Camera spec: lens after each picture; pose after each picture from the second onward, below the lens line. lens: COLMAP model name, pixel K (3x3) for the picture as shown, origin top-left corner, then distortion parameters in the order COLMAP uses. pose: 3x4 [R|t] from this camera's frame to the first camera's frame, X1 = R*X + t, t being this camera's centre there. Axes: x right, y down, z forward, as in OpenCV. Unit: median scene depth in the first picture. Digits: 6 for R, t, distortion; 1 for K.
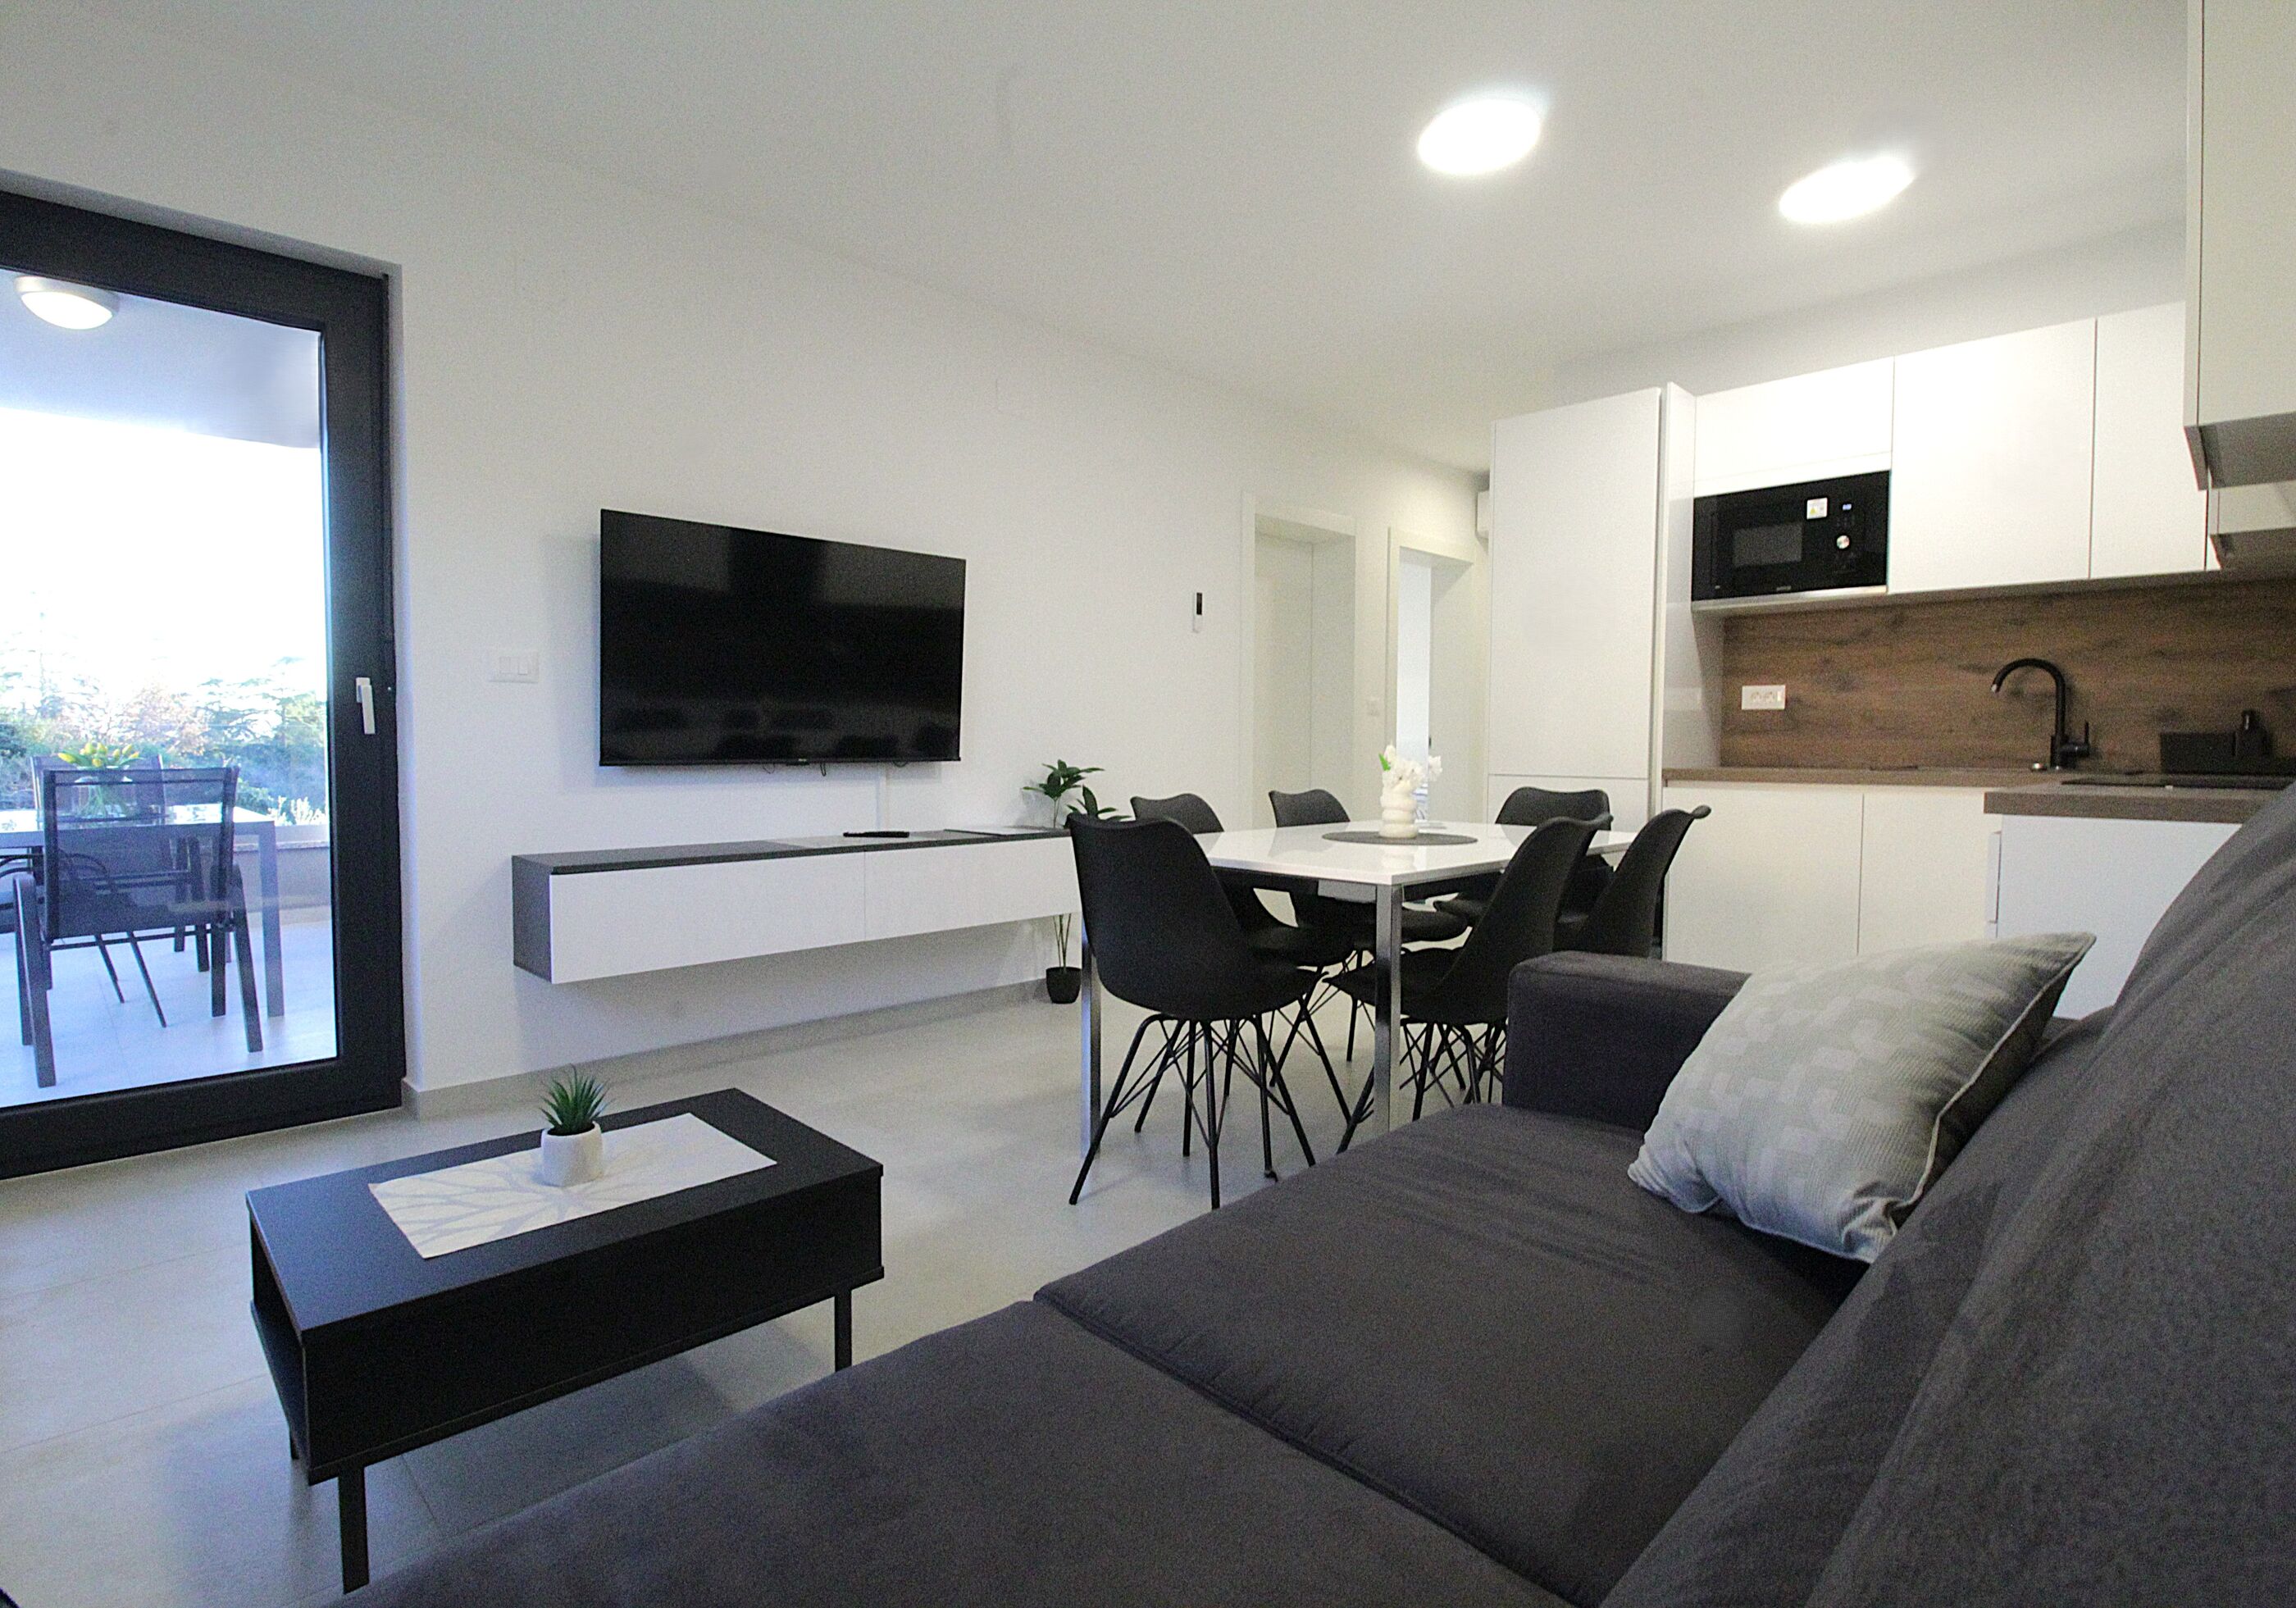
lens RADIAL K [[1119.4, 0, 1104.6], [0, 1119.4, 797.8], [0, 0, 1]] dist [-0.023399, -0.000162]
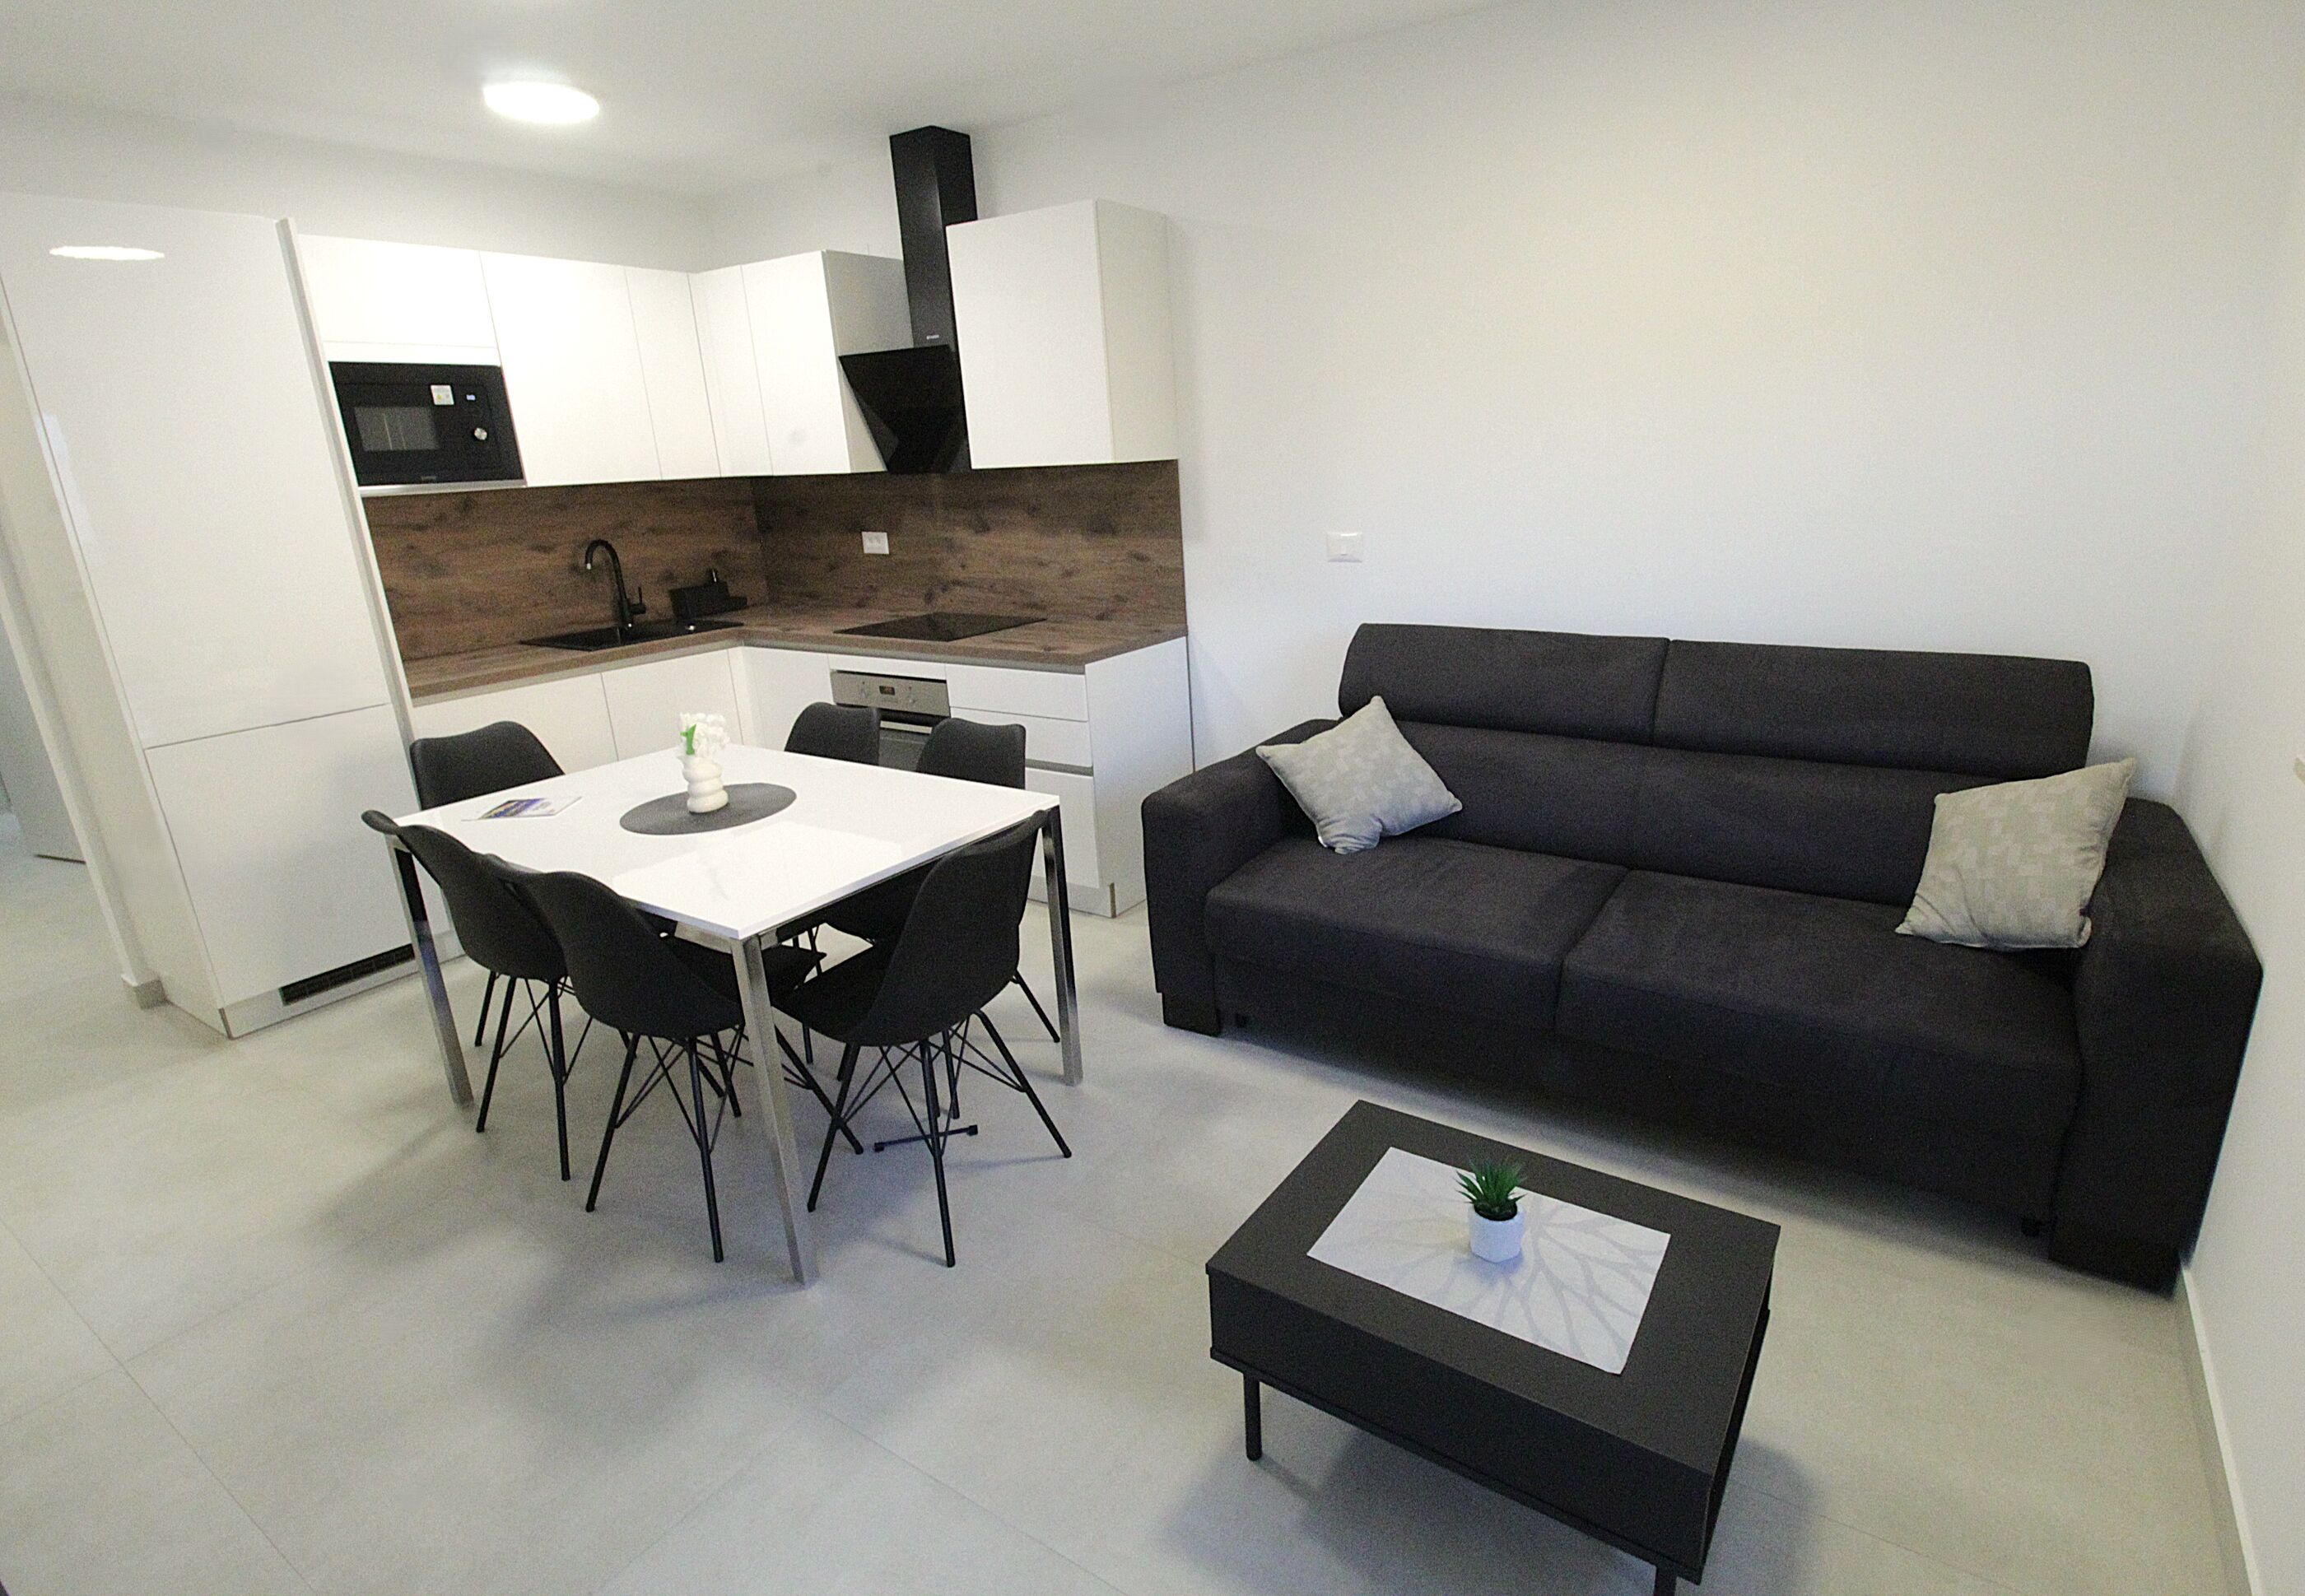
lens RADIAL K [[1140.8, 0, 1228.8], [0, 1140.8, 794.4], [0, 0, 1]] dist [0.003333, -0.012715]
pose [[-0.249592, -0.277447, 0.927754, -0.555525], [0.085969, 0.947944, 0.306613, -0.176159], [-0.964528, 0.156286, -0.212747, 0.602356]]
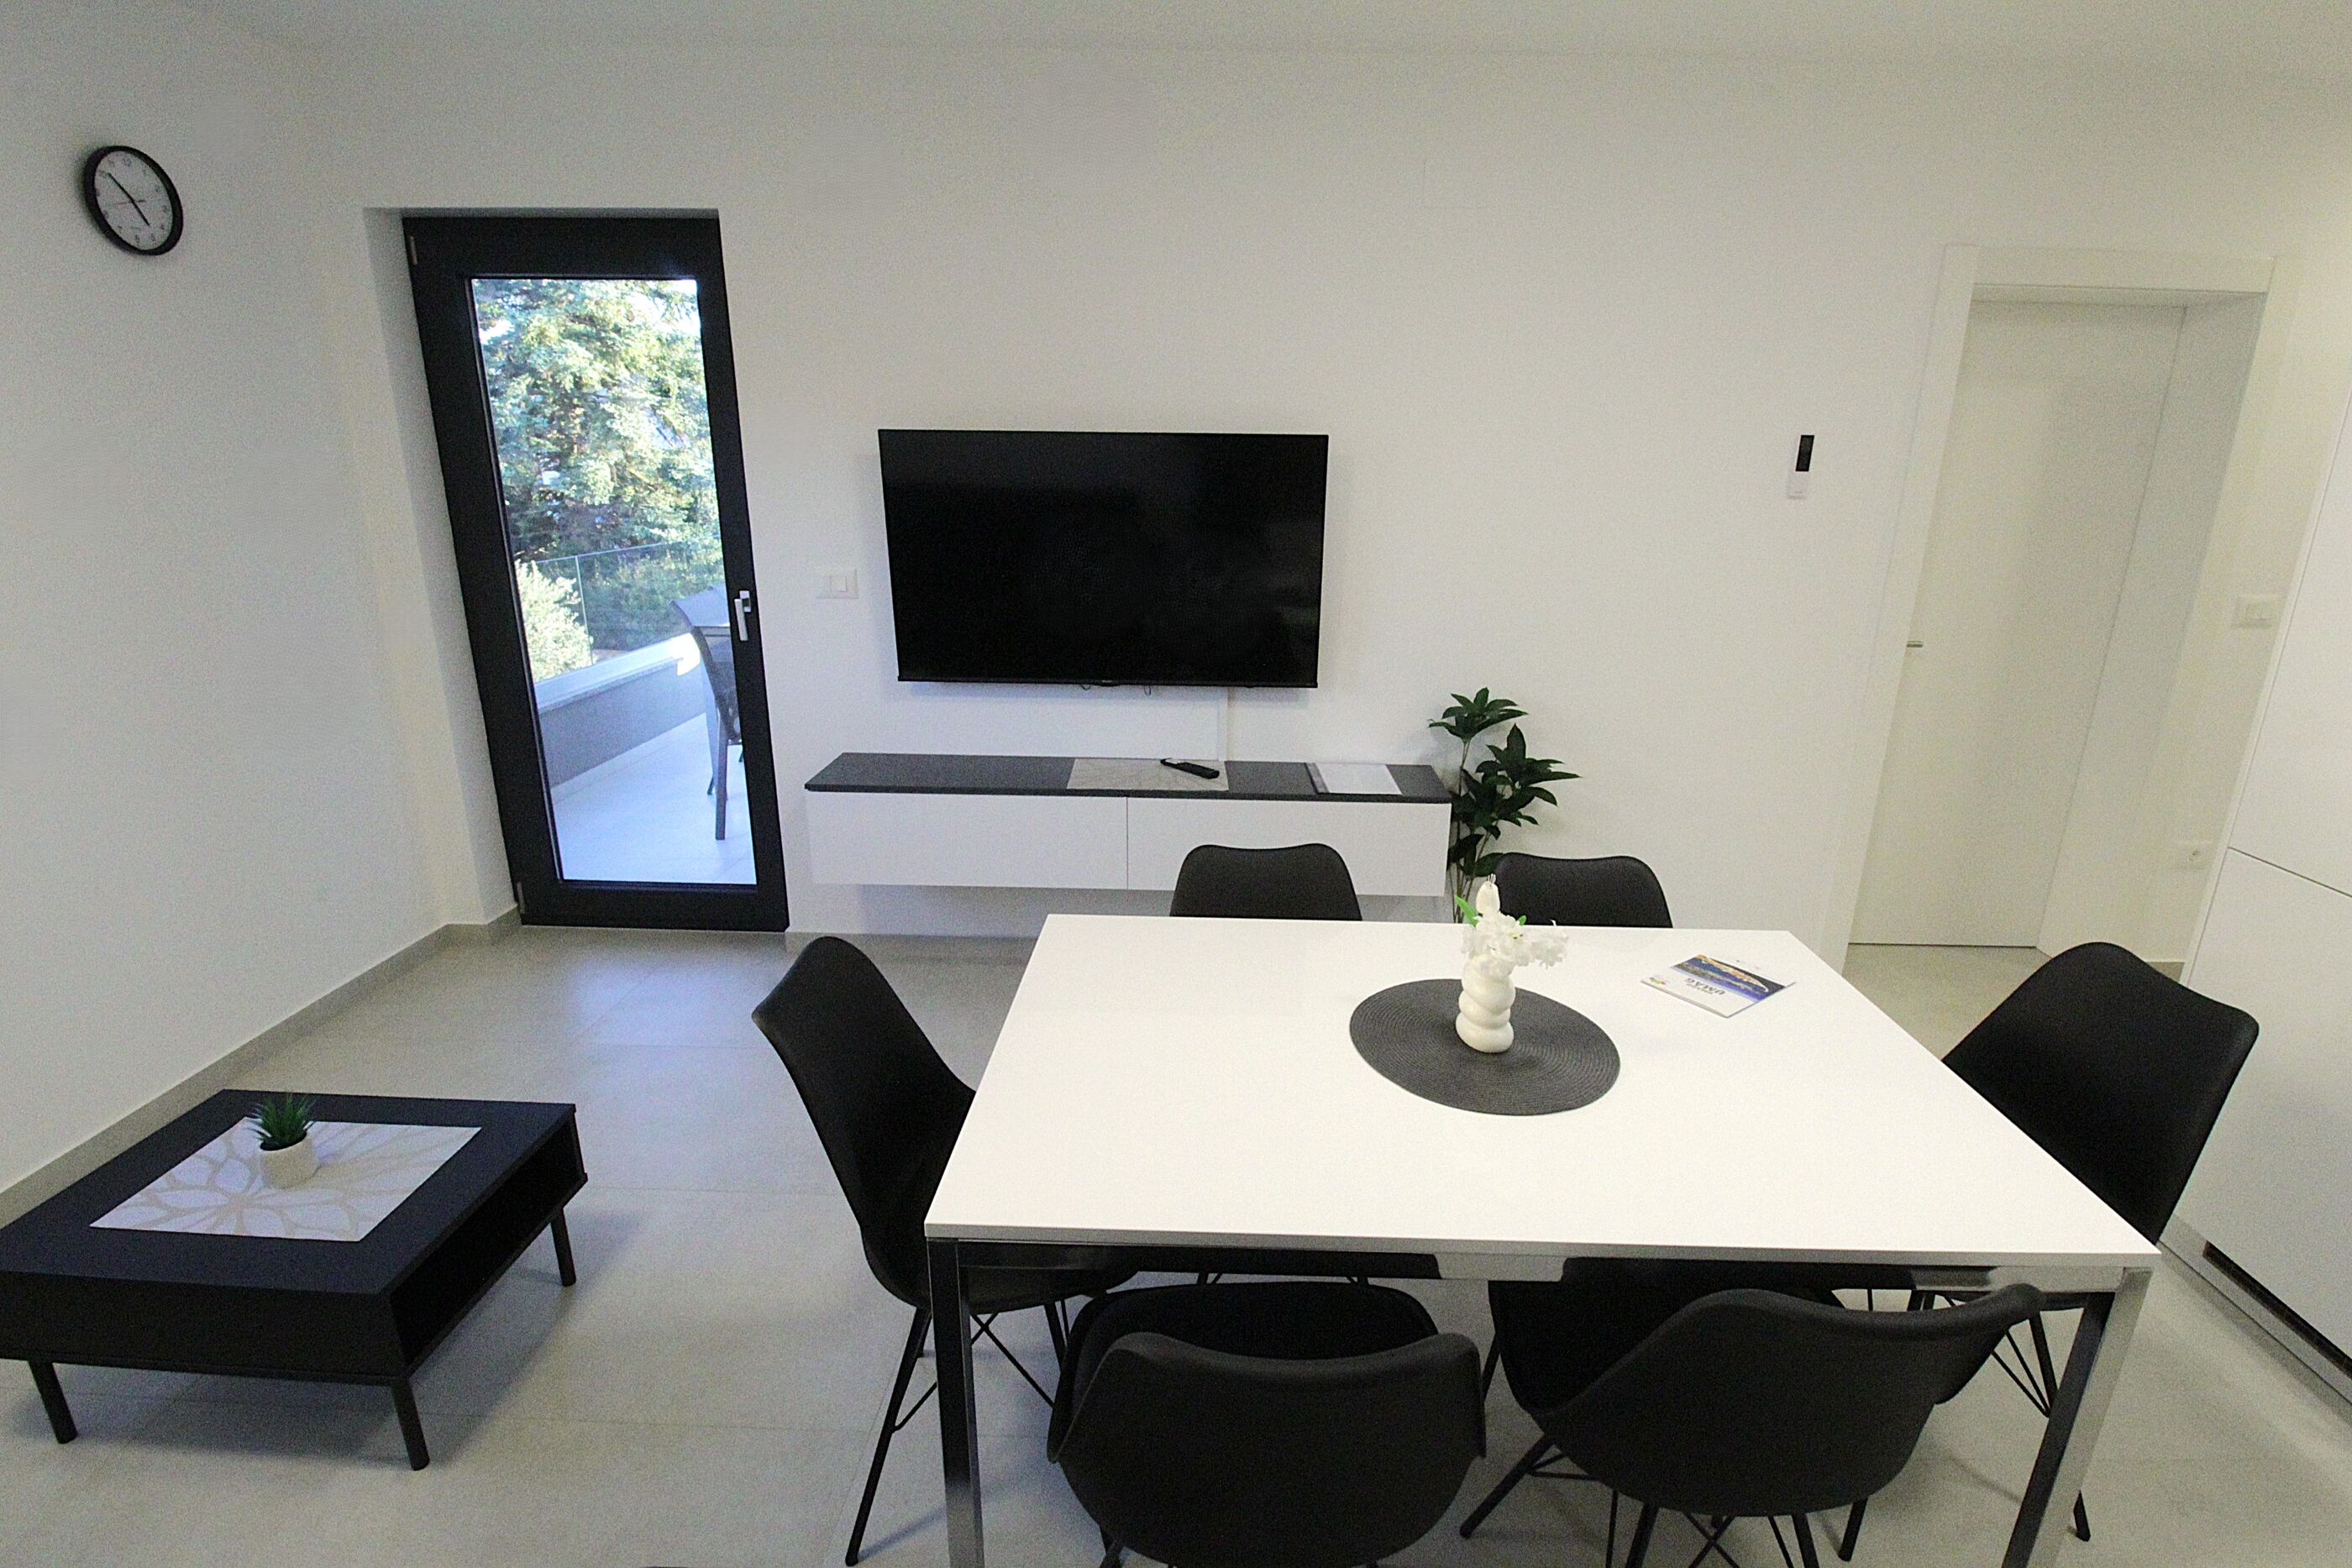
lens RADIAL K [[1090.8, 0, 1176.0], [0, 1090.8, 784.0], [0, 0, 1]] dist [-0.021179, -0.007416]
pose [[0.702163, 0.207542, -0.681097, 0.389179], [-0.041639, 0.966908, 0.251706, -0.176030], [0.710798, -0.148379, 0.687569, 0.399566]]
